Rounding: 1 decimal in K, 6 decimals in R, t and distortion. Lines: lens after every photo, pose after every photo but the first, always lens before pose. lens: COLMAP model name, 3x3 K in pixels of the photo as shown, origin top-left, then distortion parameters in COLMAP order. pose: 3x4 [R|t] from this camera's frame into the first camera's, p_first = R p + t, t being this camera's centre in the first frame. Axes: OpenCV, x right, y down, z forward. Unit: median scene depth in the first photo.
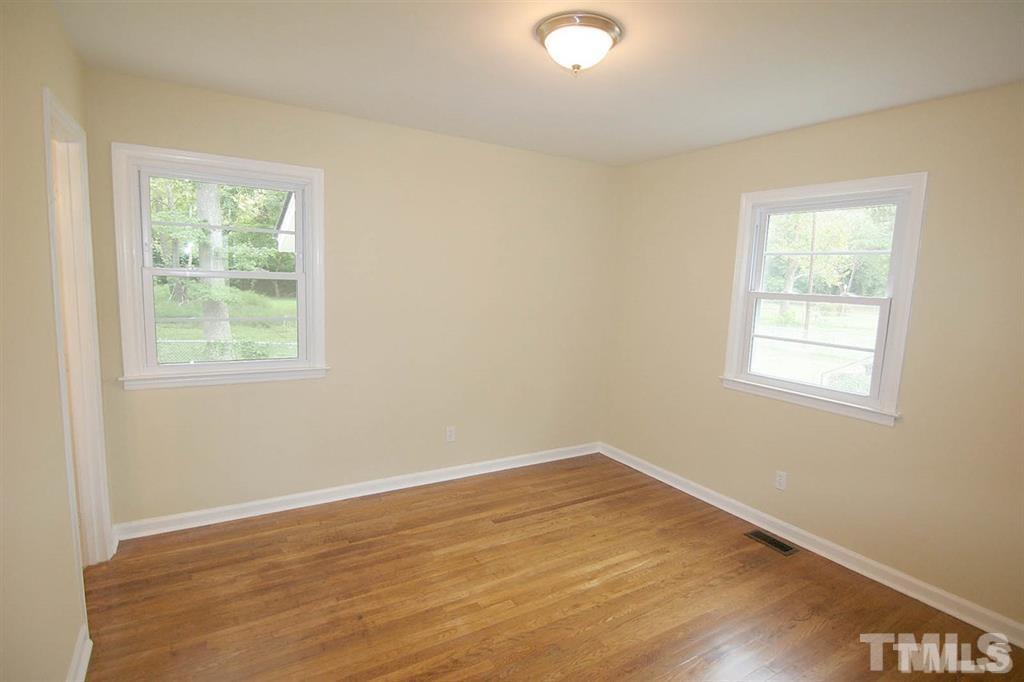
lens RADIAL K [[521.2, 0, 517.9], [0, 521.2, 347.6], [0, 0, 1]] dist [0.000619, -0.015152]
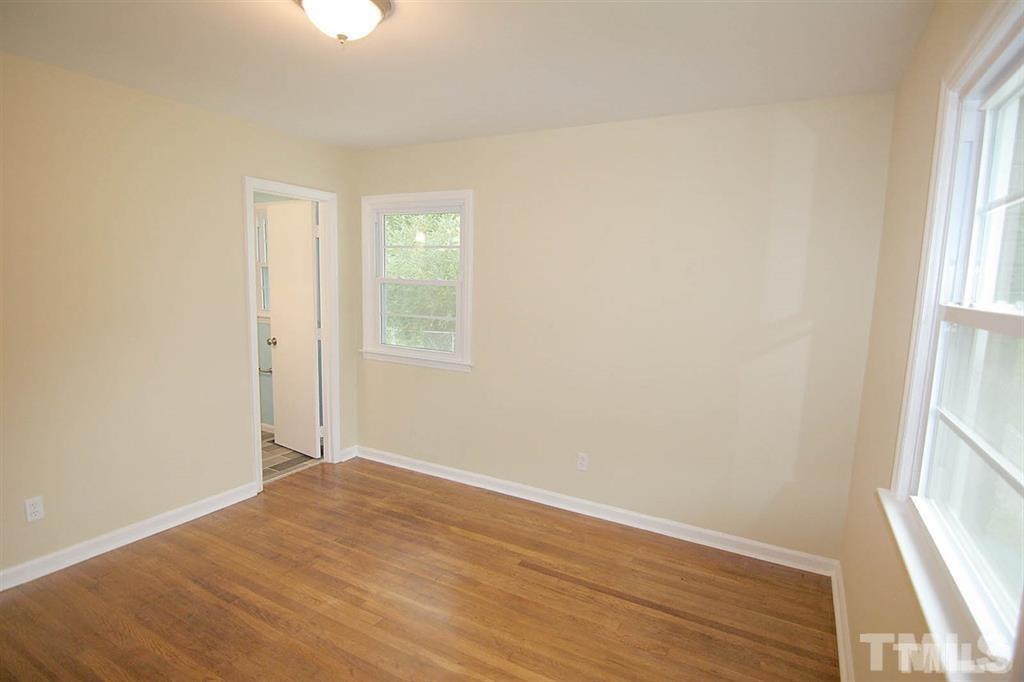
lens RADIAL K [[521.2, 0, 517.9], [0, 521.2, 347.6], [0, 0, 1]] dist [0.000619, -0.015152]
pose [[0.494806, 0.089961, -0.864334, 0.712456], [-0.127993, 0.991324, 0.029906, -0.047390], [0.859526, 0.095831, 0.502028, 0.566106]]
